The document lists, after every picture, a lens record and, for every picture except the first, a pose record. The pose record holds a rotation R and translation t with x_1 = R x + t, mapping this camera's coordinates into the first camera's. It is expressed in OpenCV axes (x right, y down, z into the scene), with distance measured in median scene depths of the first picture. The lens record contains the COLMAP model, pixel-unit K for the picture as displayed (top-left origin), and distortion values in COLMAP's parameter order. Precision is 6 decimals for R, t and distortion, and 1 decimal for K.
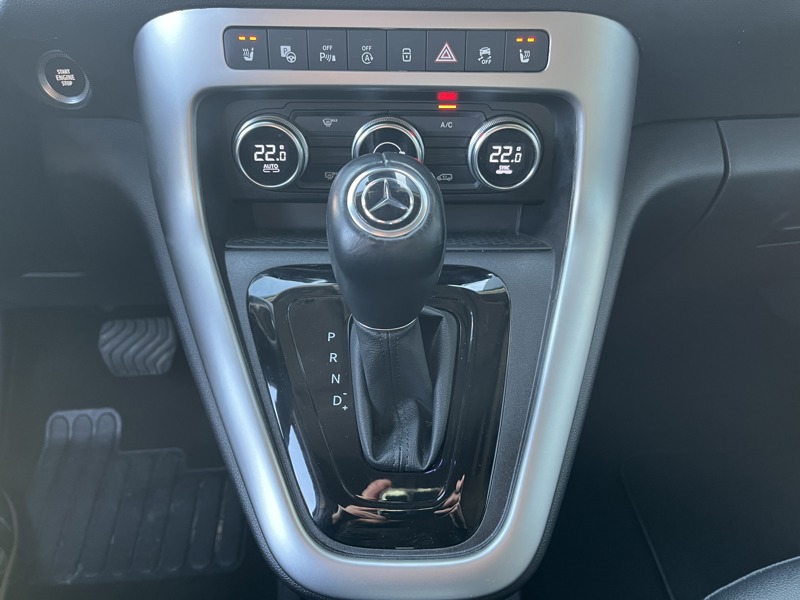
lens RADIAL K [[605.1, 0, 400.0], [0, 605.1, 300.0], [0, 0, 1]] dist [0.064212, -0.099039]
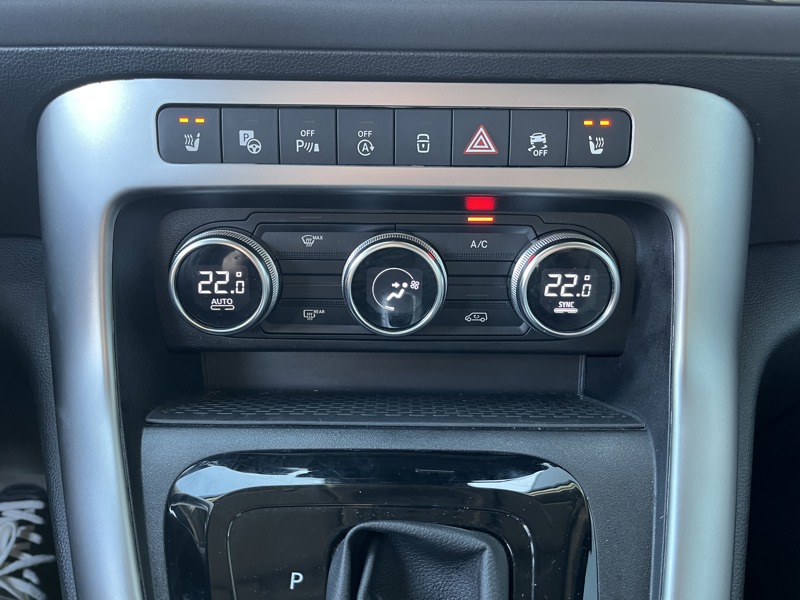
lens RADIAL K [[605.1, 0, 400.0], [0, 605.1, 300.0], [0, 0, 1]] dist [0.064212, -0.099039]
pose [[0.999923, 0.003211, -0.011967, -0.005754], [-0.005773, 0.975319, -0.220726, -0.073481], [0.010963, 0.220778, 0.975262, 0.343245]]
